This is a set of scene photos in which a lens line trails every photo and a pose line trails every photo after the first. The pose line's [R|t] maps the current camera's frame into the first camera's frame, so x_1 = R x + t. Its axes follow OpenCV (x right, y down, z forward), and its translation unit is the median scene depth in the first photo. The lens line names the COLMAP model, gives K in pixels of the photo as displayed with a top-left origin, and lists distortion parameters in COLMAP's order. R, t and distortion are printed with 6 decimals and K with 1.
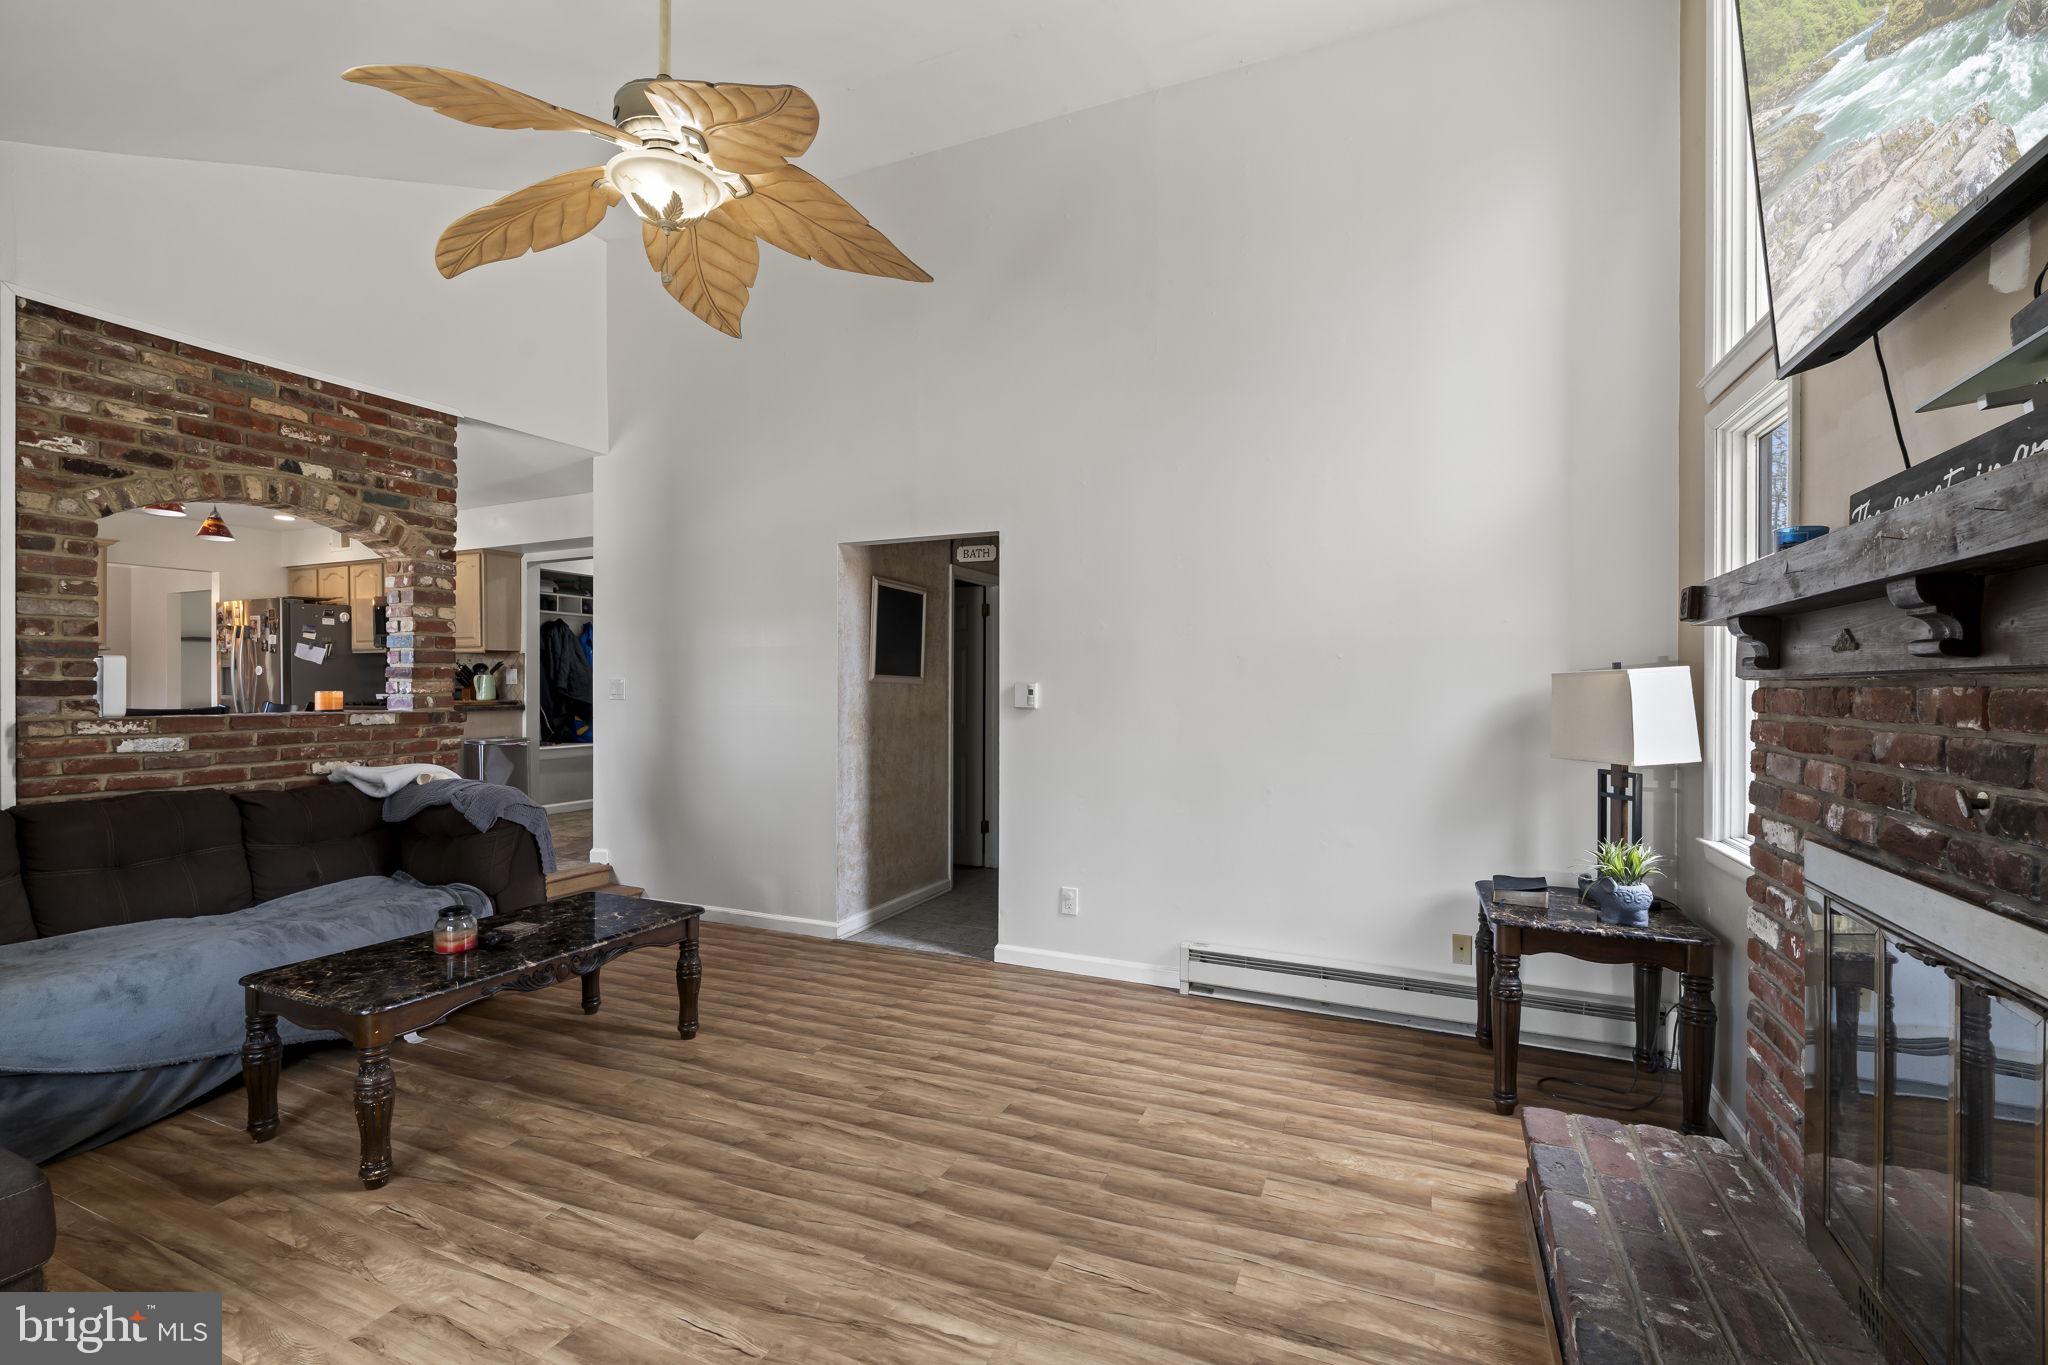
lens RADIAL K [[899.4, 0, 1027.8], [0, 899.4, 685.6], [0, 0, 1]] dist [-0.008347, 0.000163]
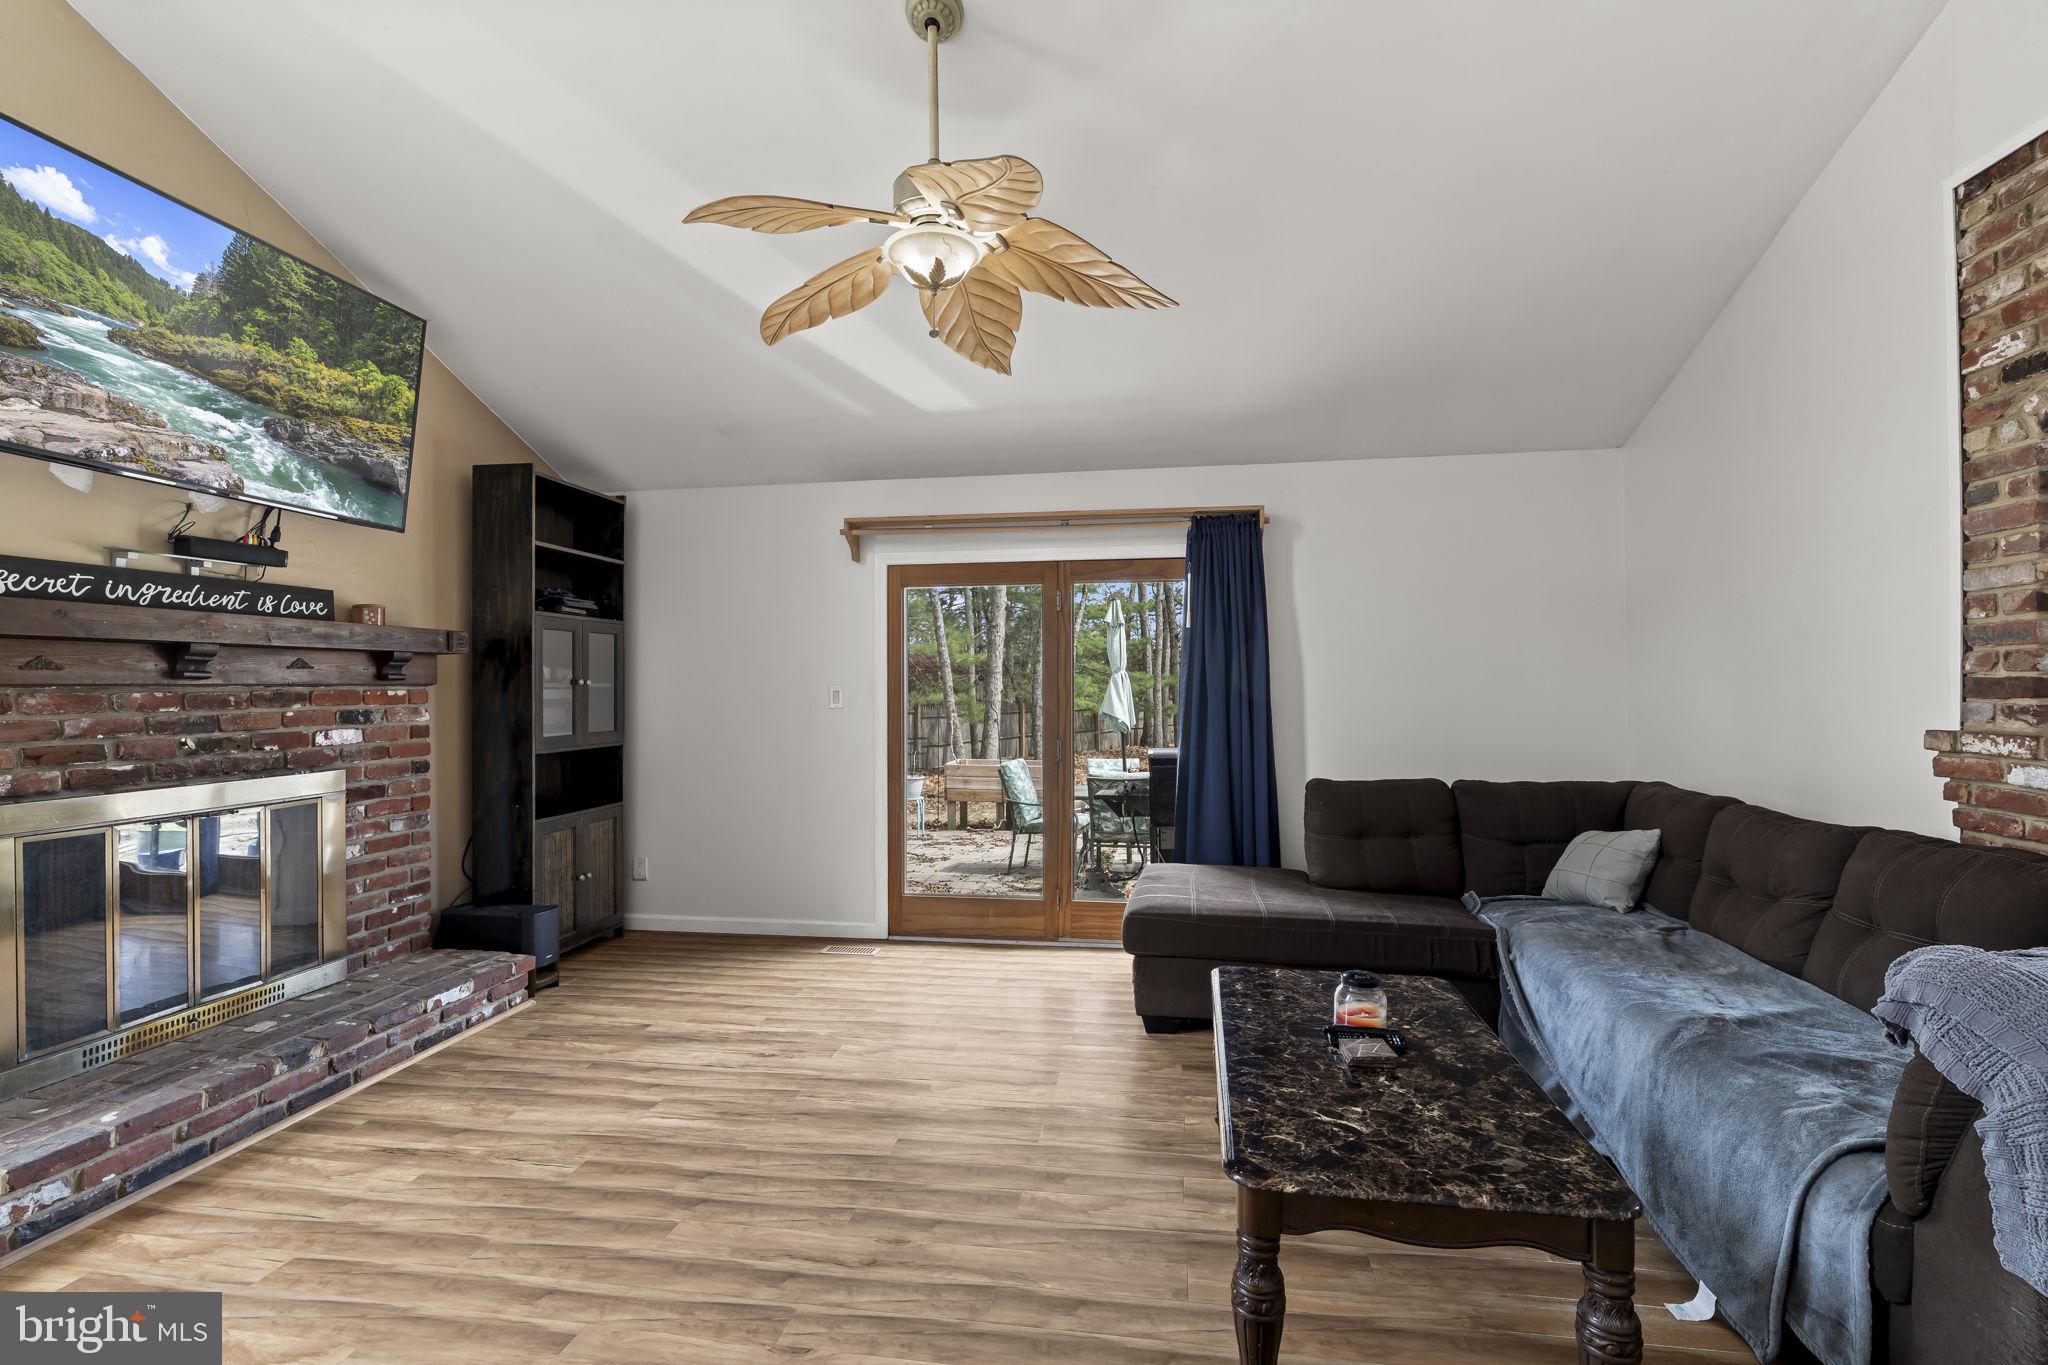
lens RADIAL K [[772.7, 0, 1024.0], [0, 772.7, 682.5], [0, 0, 1]] dist [0.000911, 0.000122]
pose [[-0.949388, 0.004032, -0.314081, -0.152141], [0.004621, 0.999989, -0.001133, -0.004943], [0.314073, -0.002527, -0.949395, 1.521980]]
